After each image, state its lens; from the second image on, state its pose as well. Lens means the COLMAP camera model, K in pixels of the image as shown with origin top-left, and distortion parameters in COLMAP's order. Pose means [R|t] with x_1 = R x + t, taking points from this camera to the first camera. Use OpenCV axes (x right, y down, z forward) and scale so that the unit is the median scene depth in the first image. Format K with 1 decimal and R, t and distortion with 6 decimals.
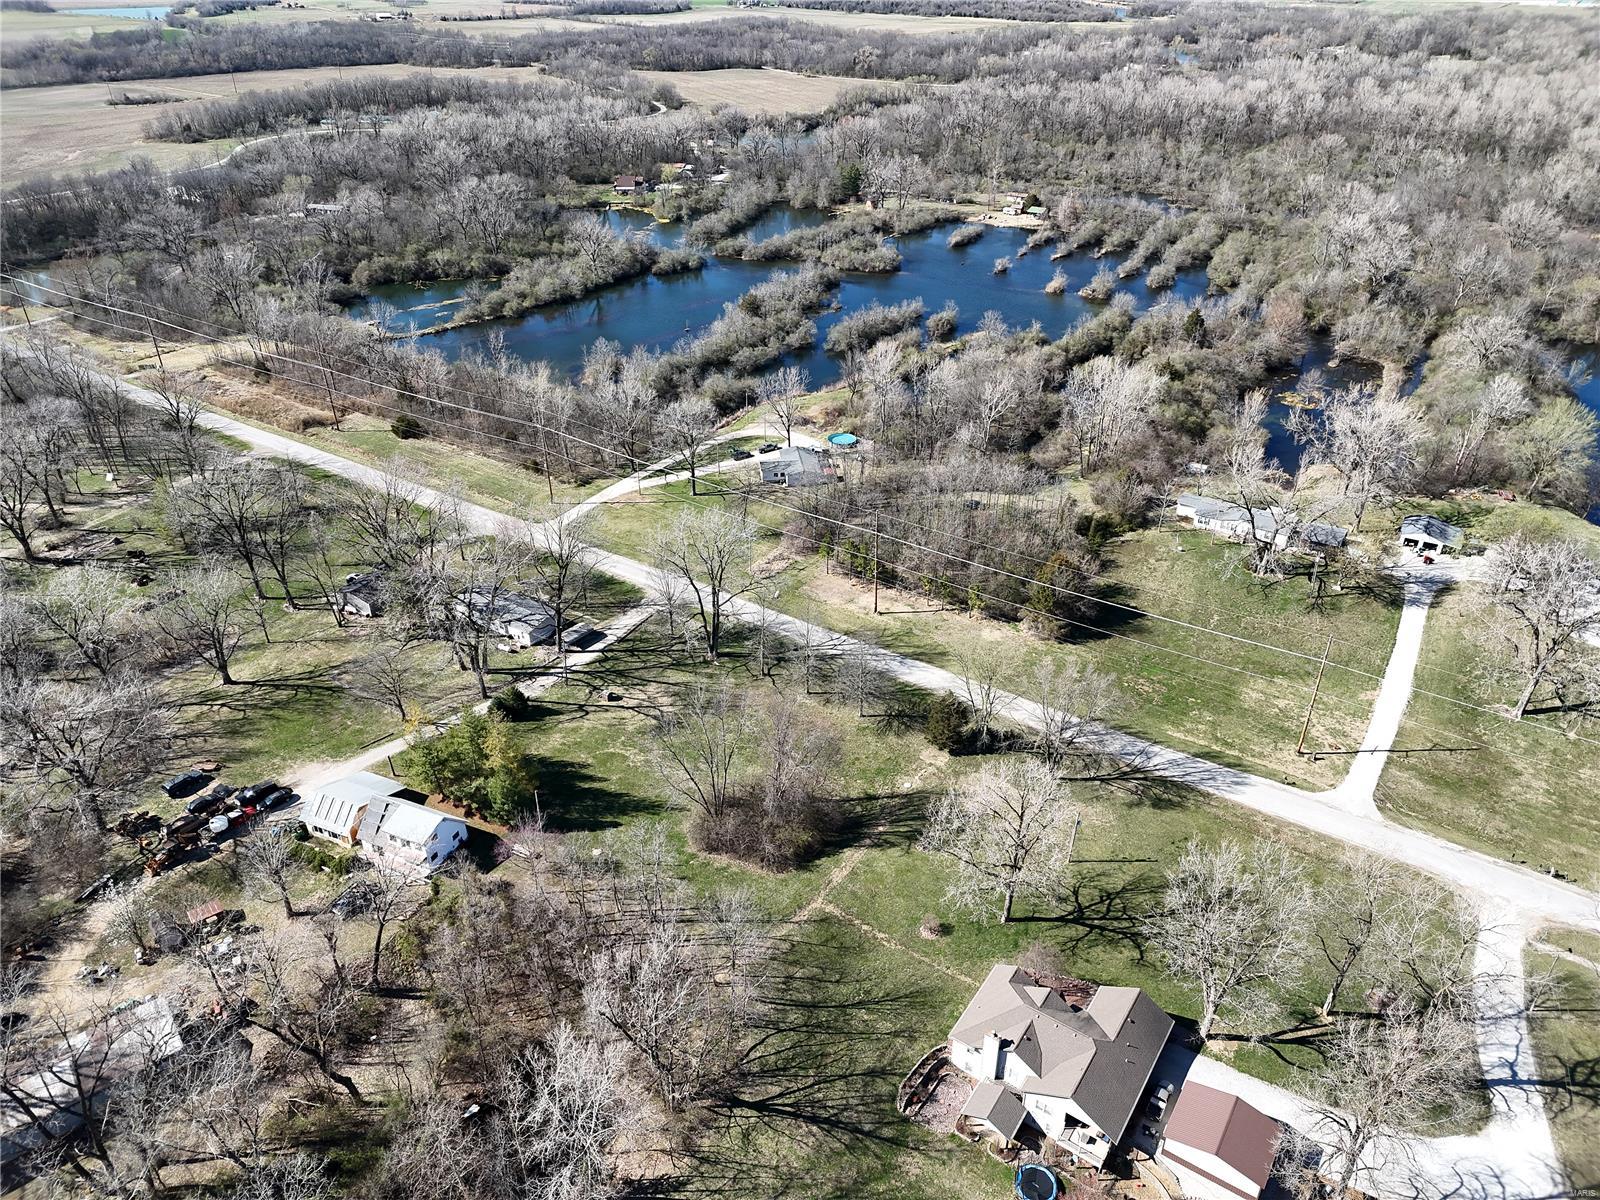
lens RADIAL K [[1117.1, 0, 802.0], [0, 1117.1, 592.0], [0, 0, 1]] dist [0.080194, -0.080107]
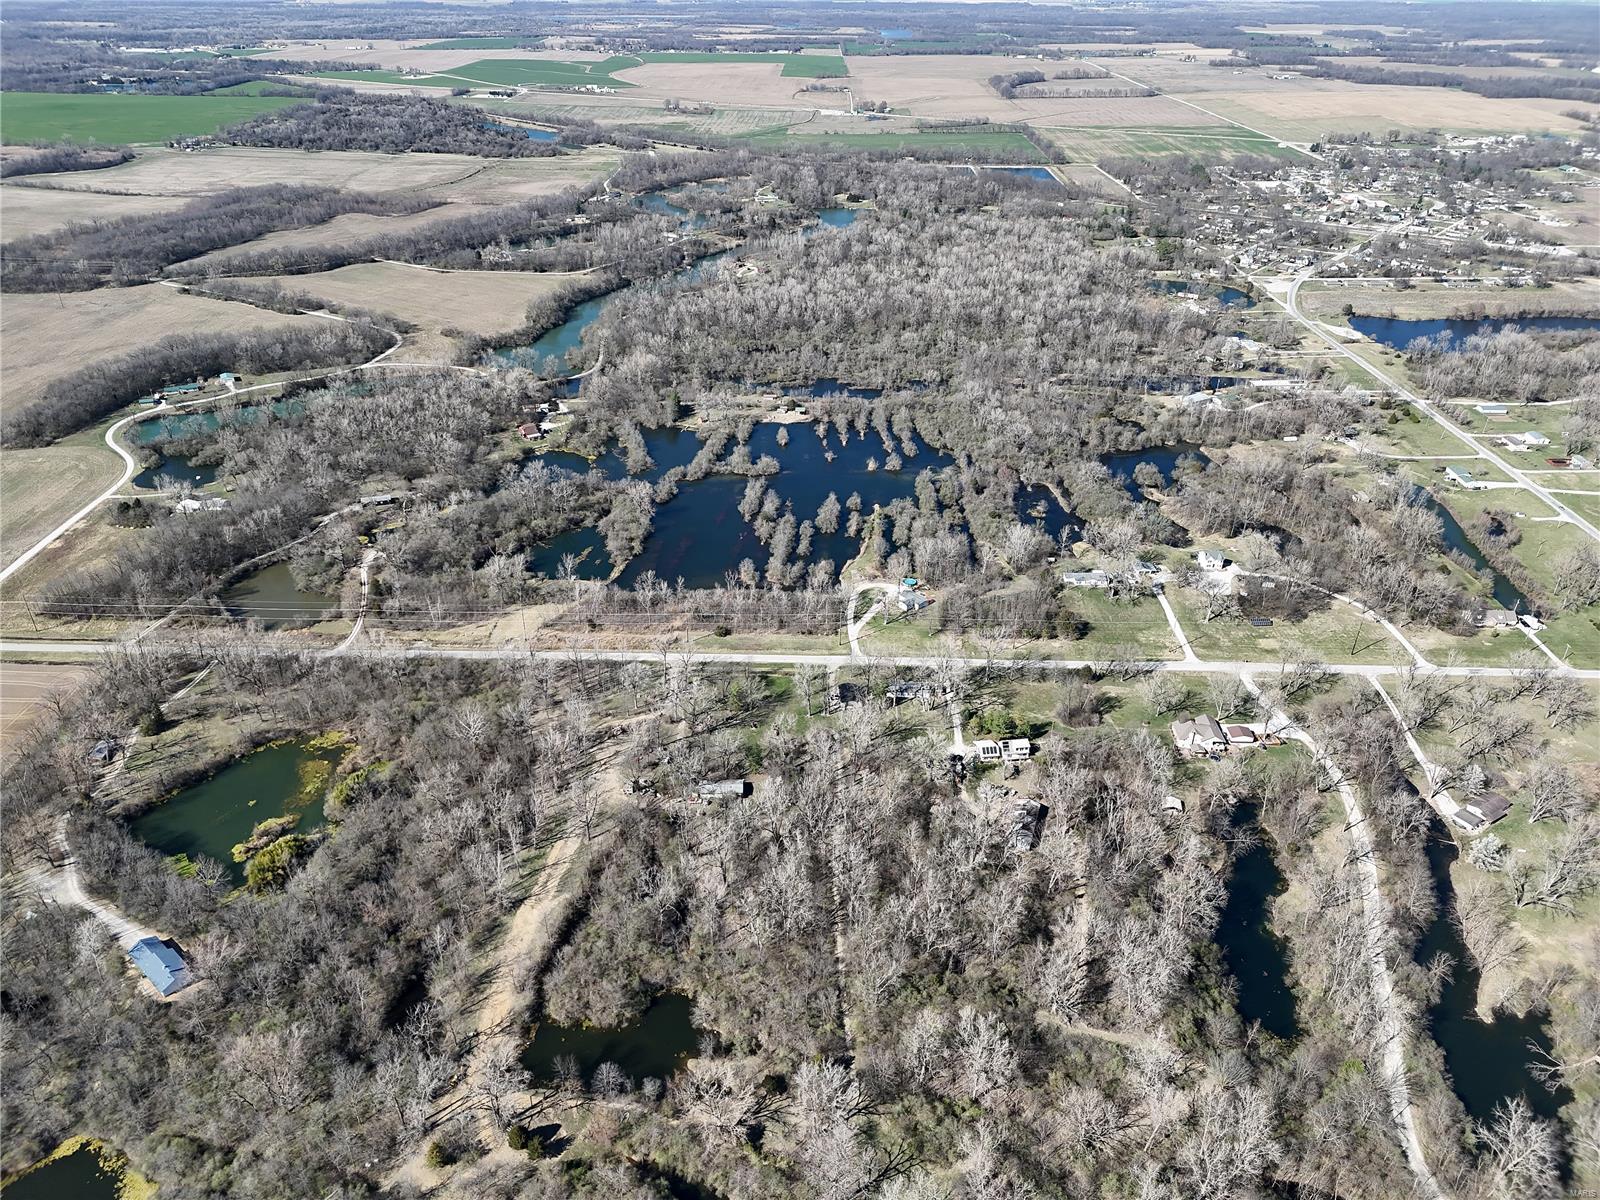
lens RADIAL K [[1117.1, 0, 802.0], [0, 1117.1, 592.0], [0, 0, 1]] dist [0.080194, -0.080107]
pose [[0.842035, -0.257796, 0.473834, -1.032136], [0.265724, 0.962670, 0.051546, -0.249928], [-0.469434, 0.082505, 0.879104, -0.721100]]
